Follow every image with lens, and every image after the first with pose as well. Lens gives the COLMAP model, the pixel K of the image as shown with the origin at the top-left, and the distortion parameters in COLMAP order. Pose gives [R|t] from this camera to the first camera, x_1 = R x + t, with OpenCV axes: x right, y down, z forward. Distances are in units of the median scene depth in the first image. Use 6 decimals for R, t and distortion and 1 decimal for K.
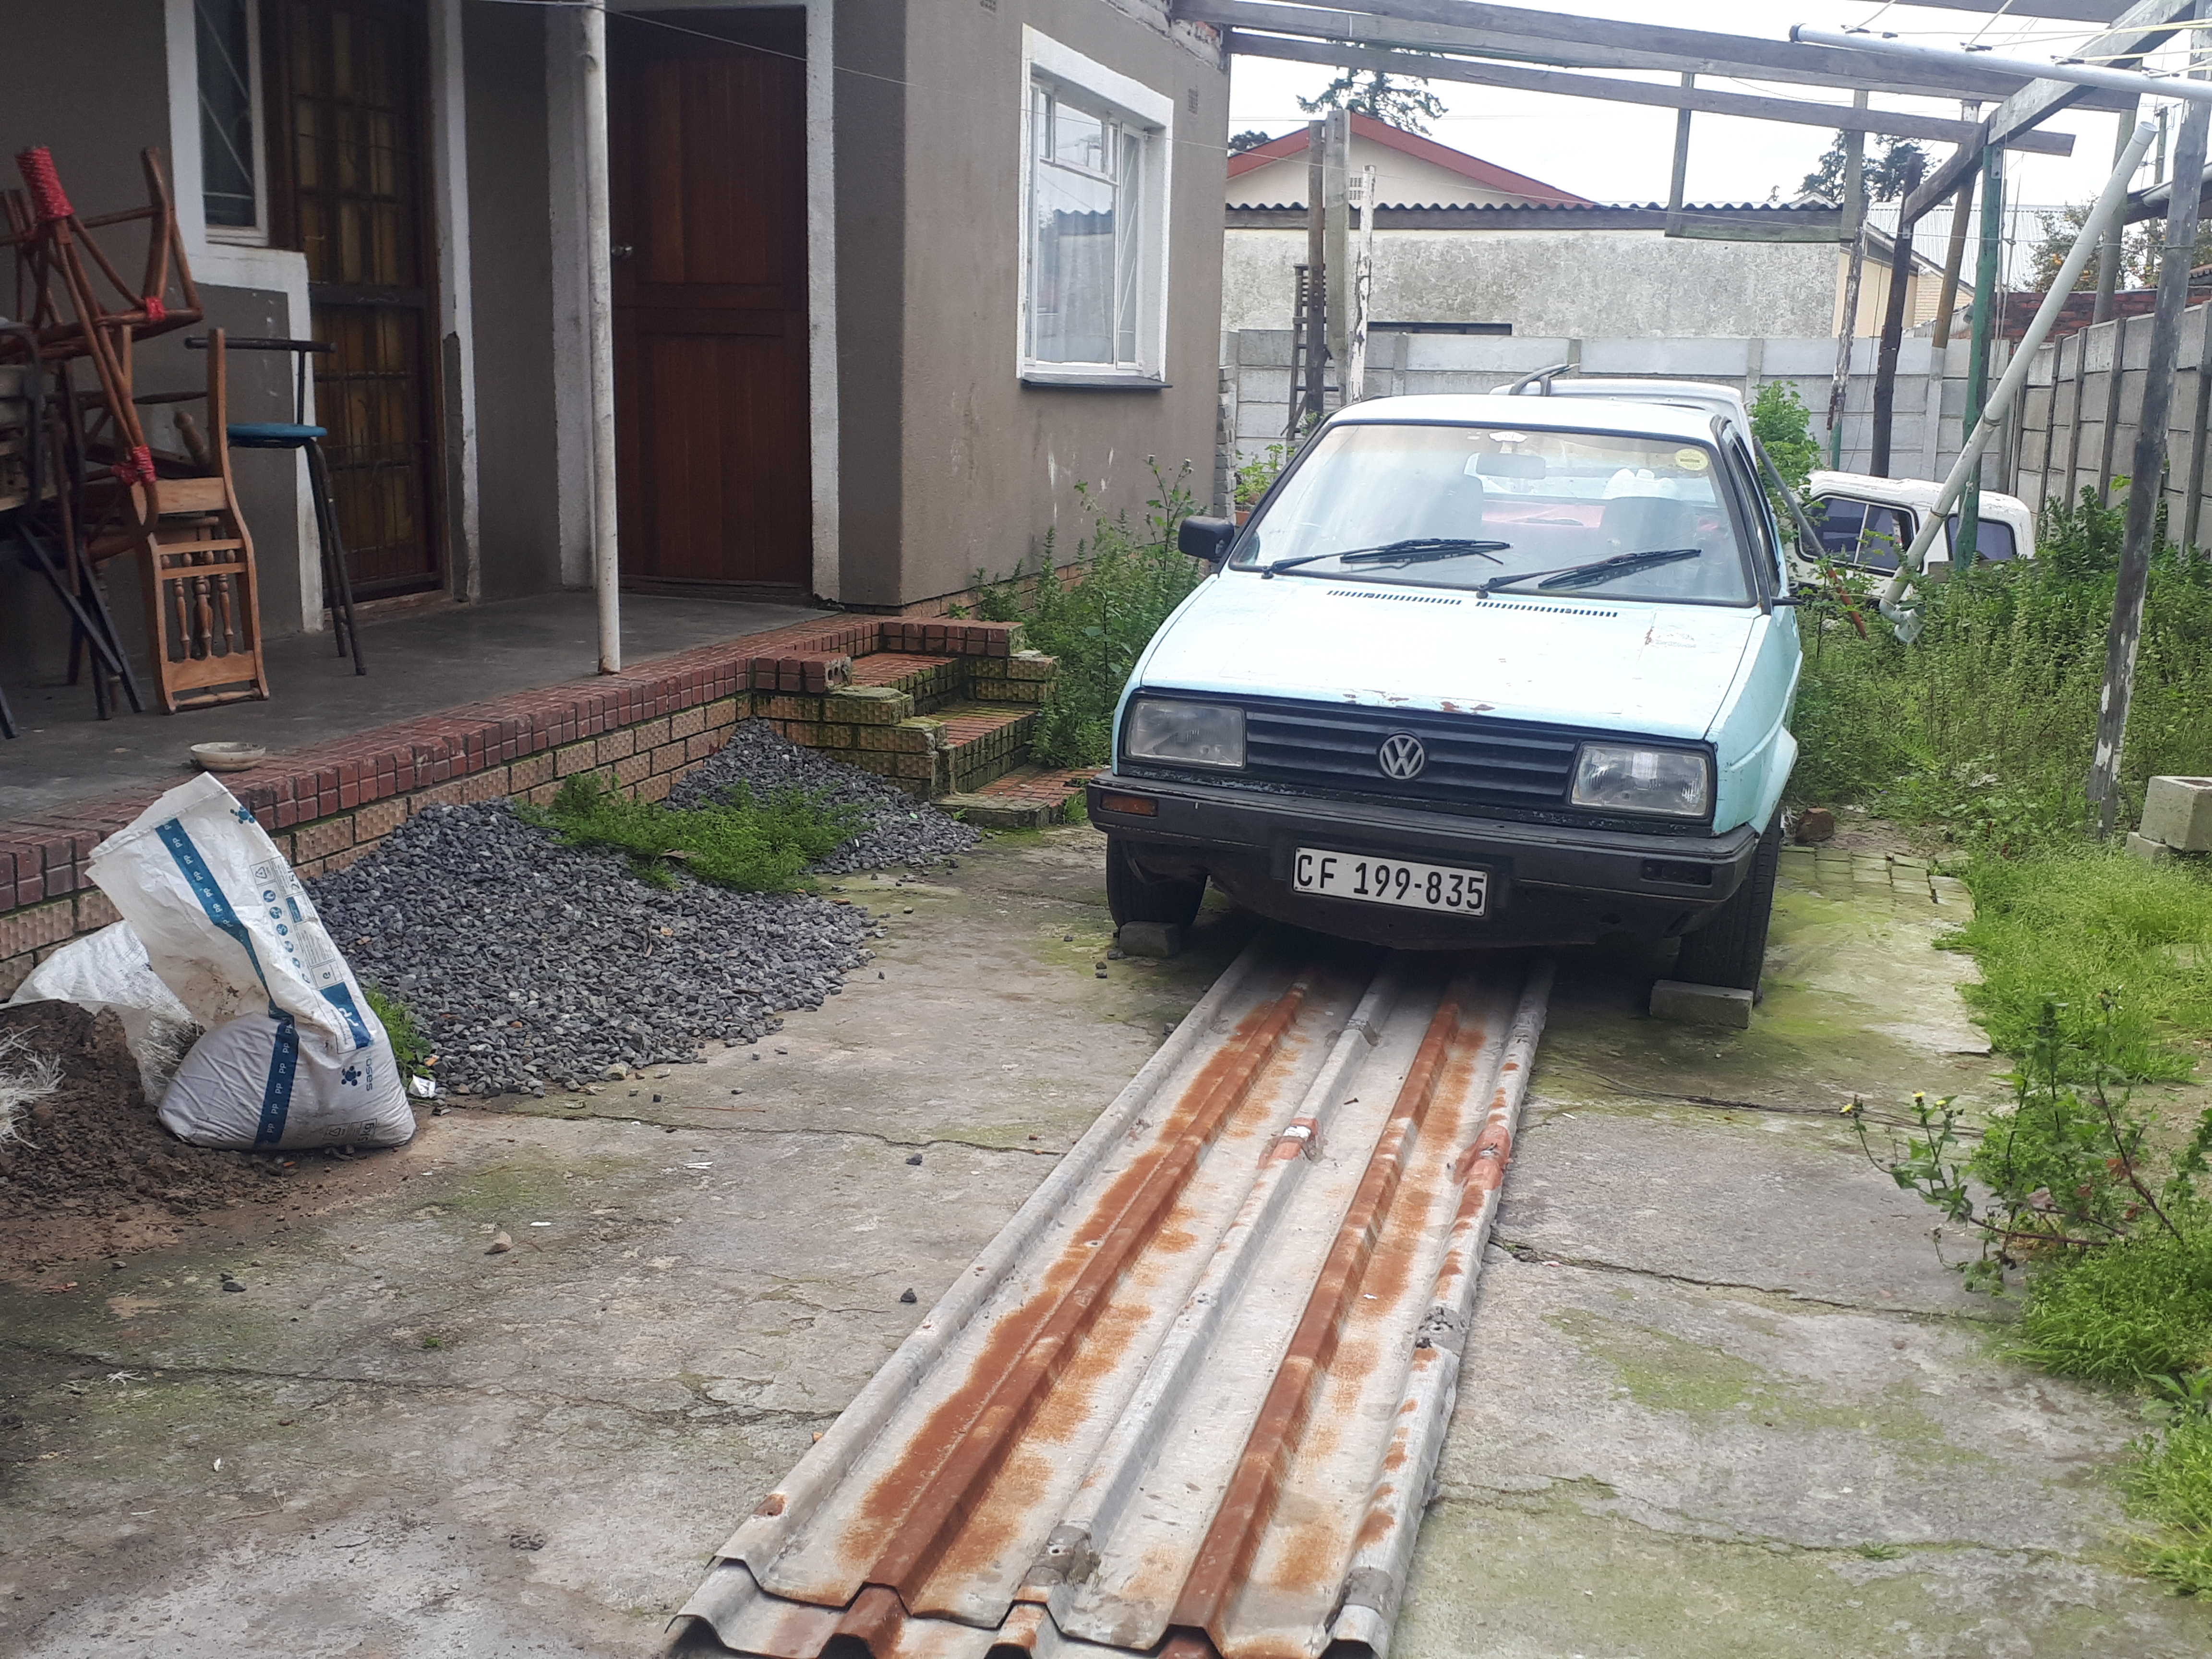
lens RADIAL K [[2403.0, 0, 1116.6], [0, 2403.0, 822.0], [0, 0, 1]] dist [0.068996, -0.141701]
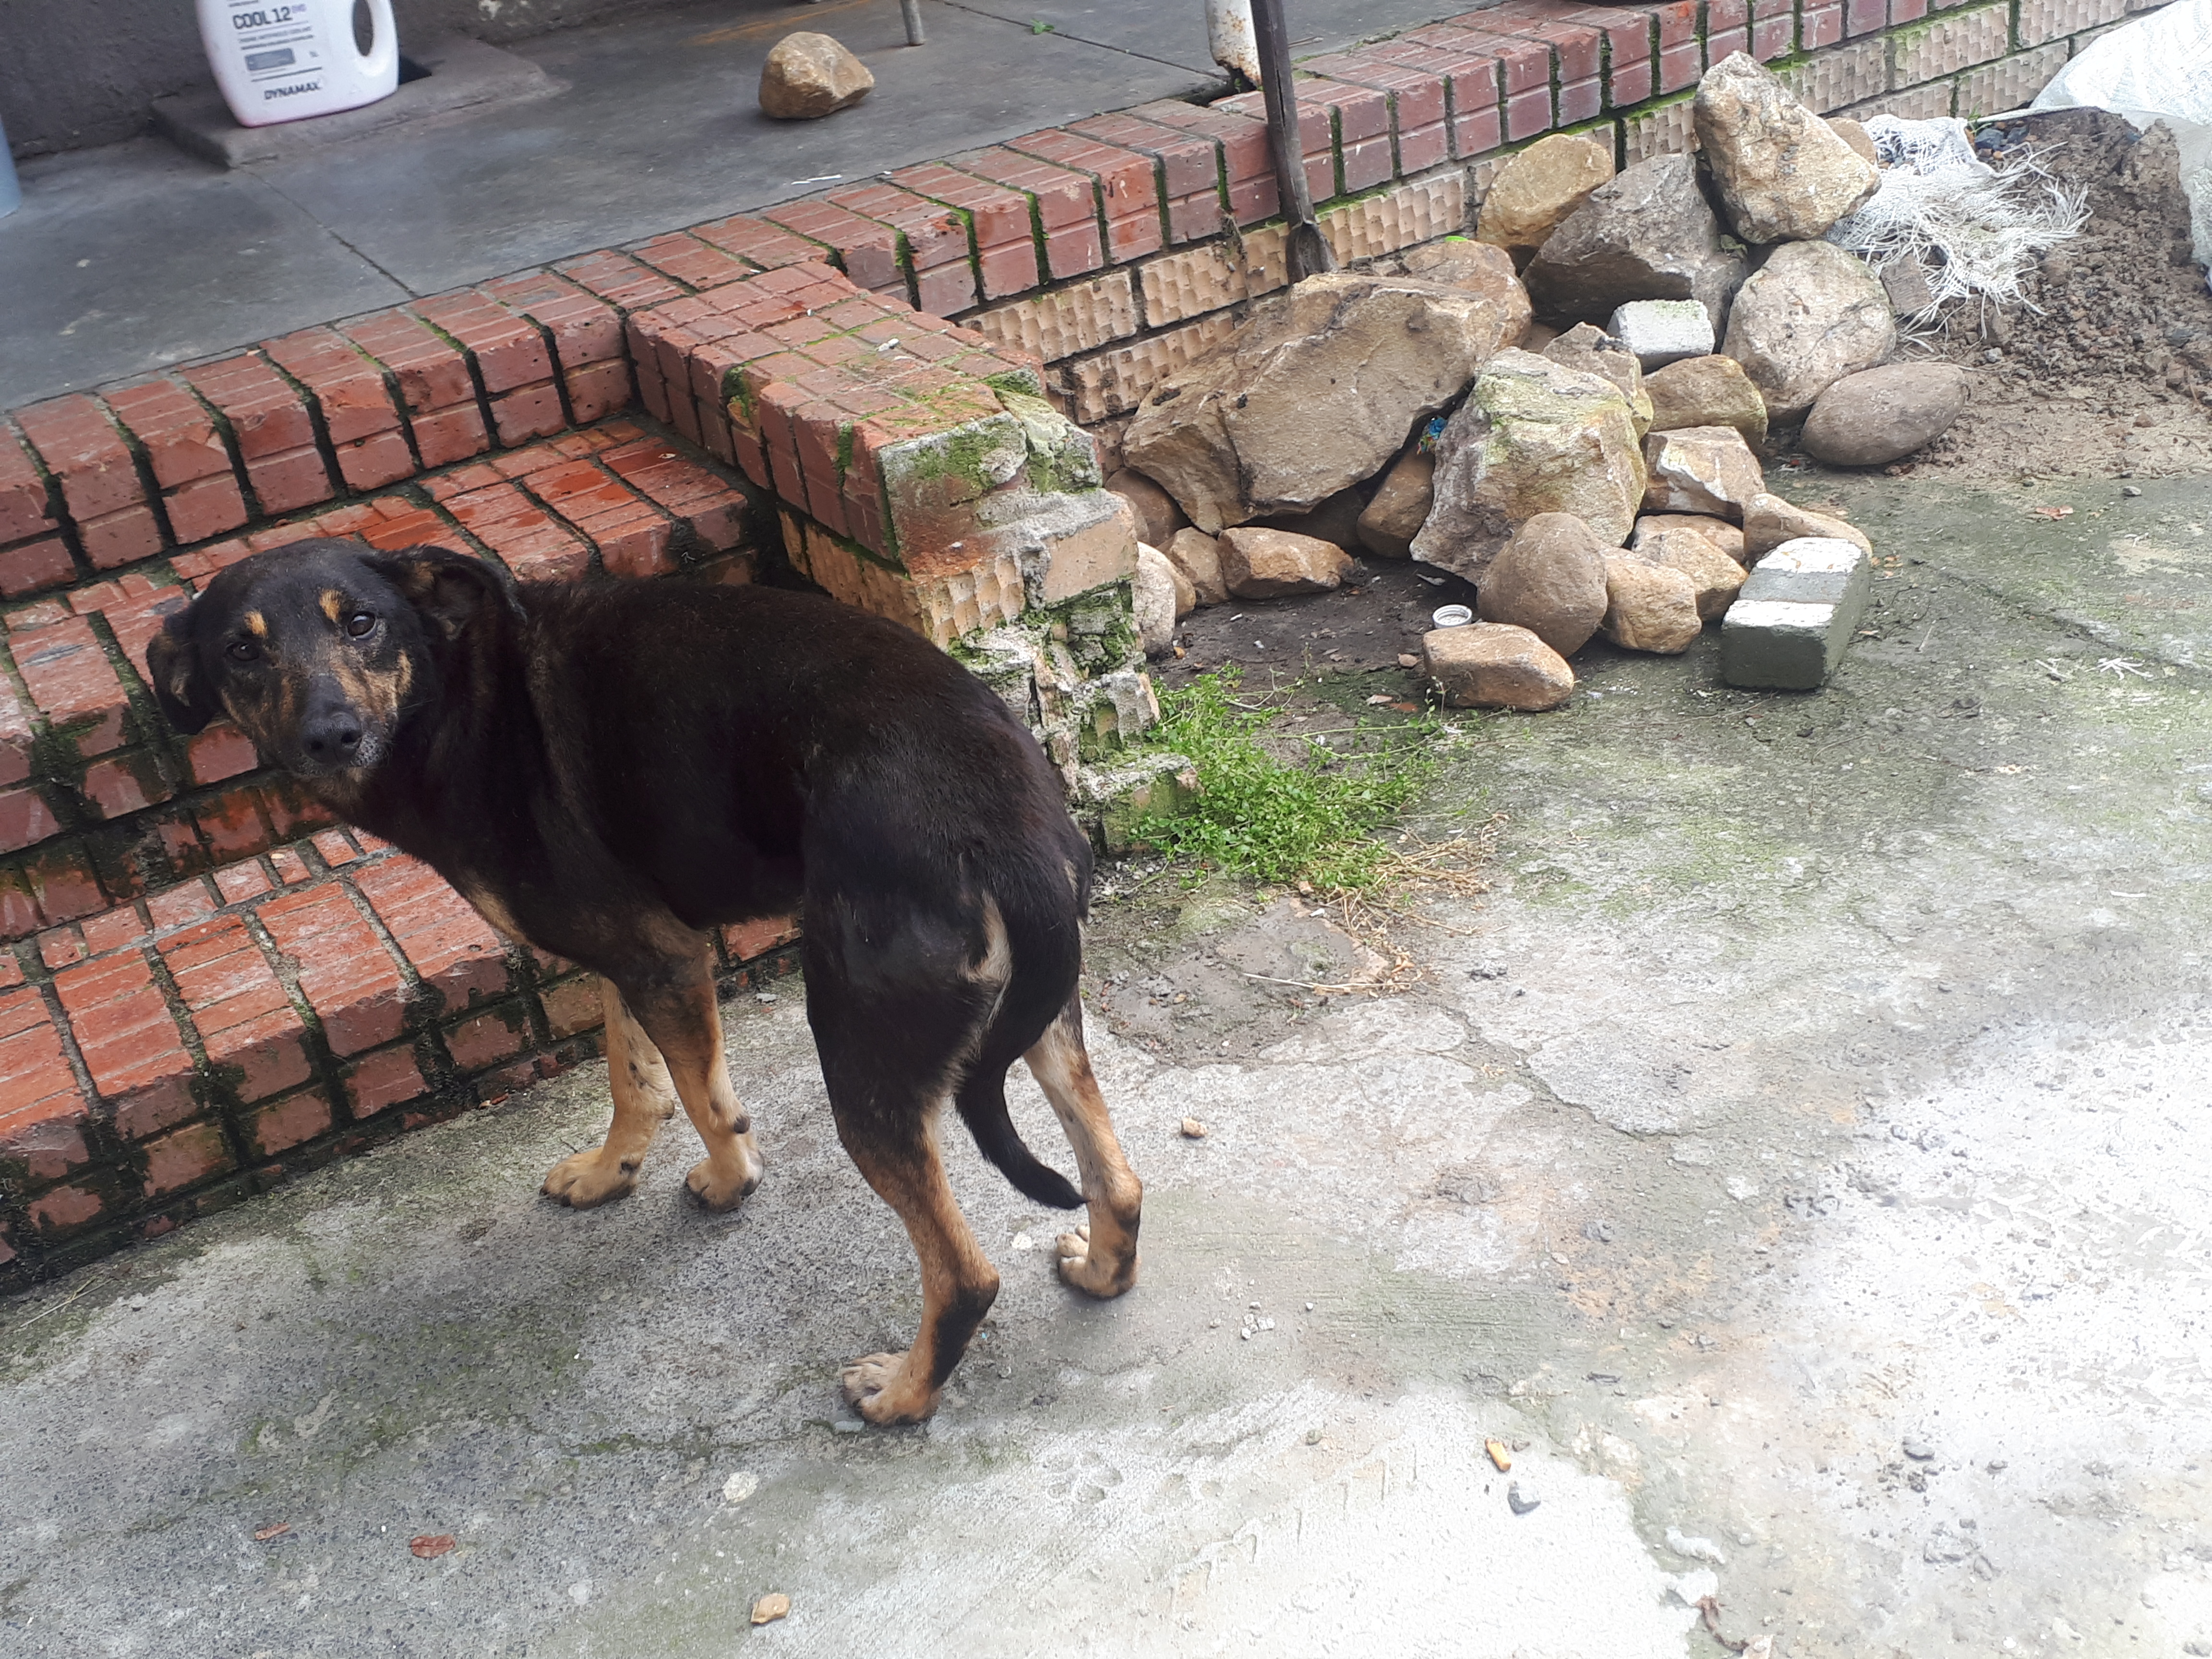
lens RADIAL K [[2403.0, 0, 1116.6], [0, 2403.0, 822.0], [0, 0, 1]] dist [0.068996, -0.141701]
pose [[0.715374, 0.242670, -0.655249, -0.092495], [0.010635, 0.933865, 0.357467, 0.007549], [0.698661, -0.262692, 0.665482, 0.197430]]
